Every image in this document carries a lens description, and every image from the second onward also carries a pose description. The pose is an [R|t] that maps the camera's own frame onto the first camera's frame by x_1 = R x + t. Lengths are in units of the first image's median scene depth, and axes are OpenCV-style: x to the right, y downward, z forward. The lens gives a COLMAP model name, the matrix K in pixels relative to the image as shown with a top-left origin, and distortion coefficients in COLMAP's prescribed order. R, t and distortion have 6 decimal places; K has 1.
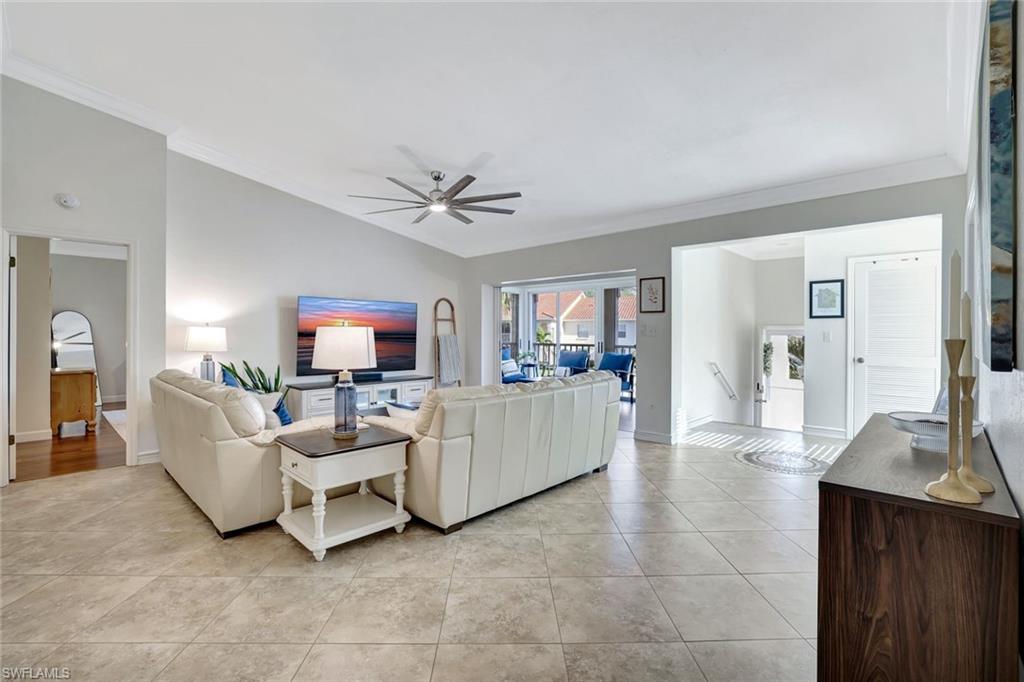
lens RADIAL K [[448.5, 0, 505.1], [0, 448.5, 342.0], [0, 0, 1]] dist [-0.015531, 0.006382]
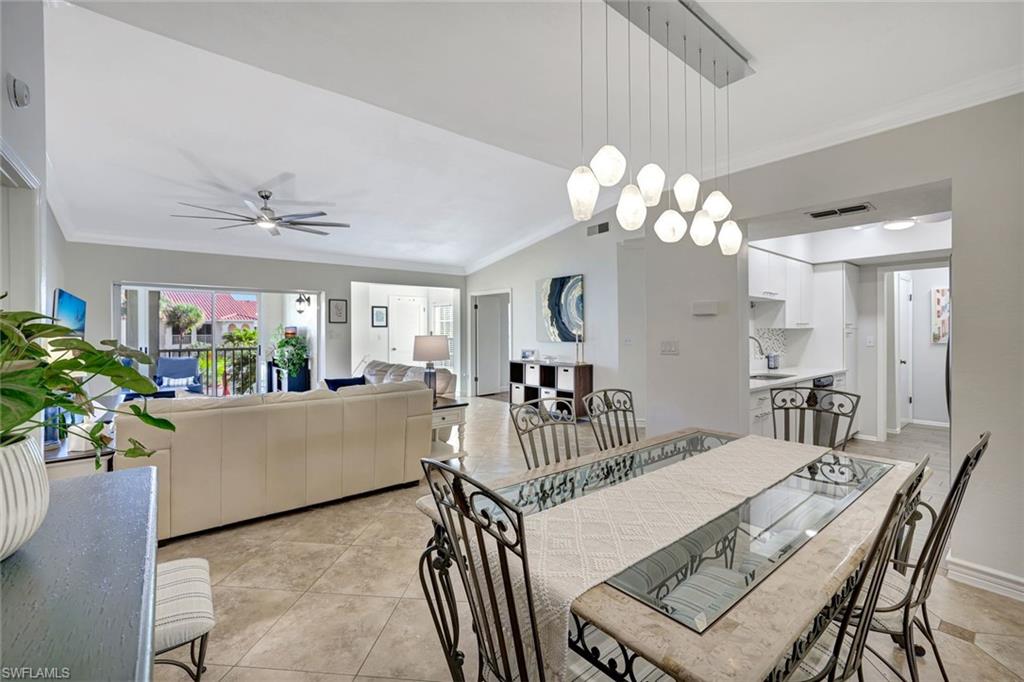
lens RADIAL K [[448.5, 0, 516.9], [0, 448.5, 333.6], [0, 0, 1]] dist [-0.015531, 0.006382]
pose [[0.092934, -0.008744, 0.995634, -1.110078], [0.027023, 0.999615, 0.006257, -0.024892], [-0.995305, 0.026323, 0.093135, 0.295419]]
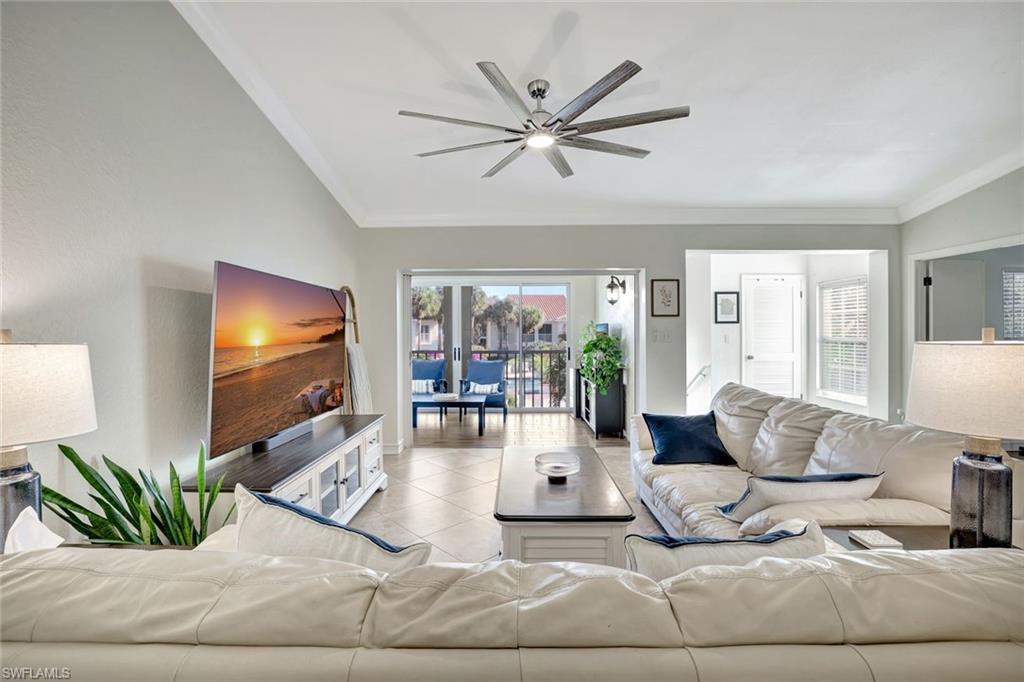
lens RADIAL K [[448.5, 0, 507.6], [0, 448.5, 333.1], [0, 0, 1]] dist [-0.015531, 0.006382]
pose [[0.724764, -0.009438, 0.688932, -0.574941], [0.024312, 0.999634, -0.011882, -0.028890], [-0.688568, 0.025361, 0.724728, 0.570961]]
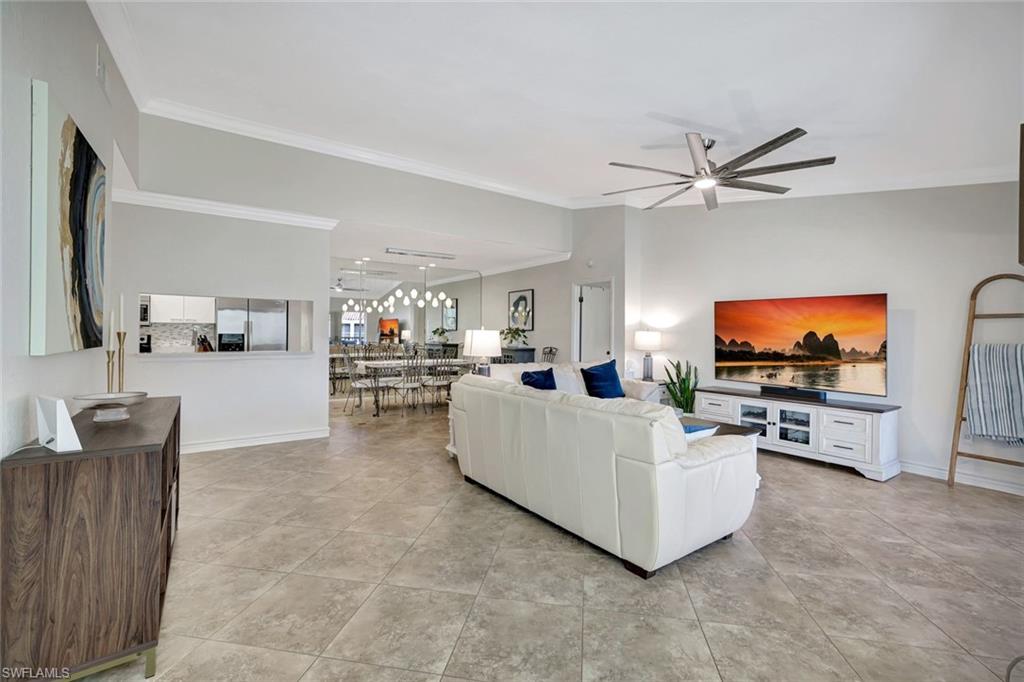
lens RADIAL K [[448.5, 0, 523.5], [0, 448.5, 328.9], [0, 0, 1]] dist [-0.015531, 0.006382]
pose [[-0.170783, -0.014547, -0.985201, 0.676396], [-0.032041, 0.999444, -0.009203, -0.014952], [0.984788, 0.029995, -0.171154, 0.789111]]
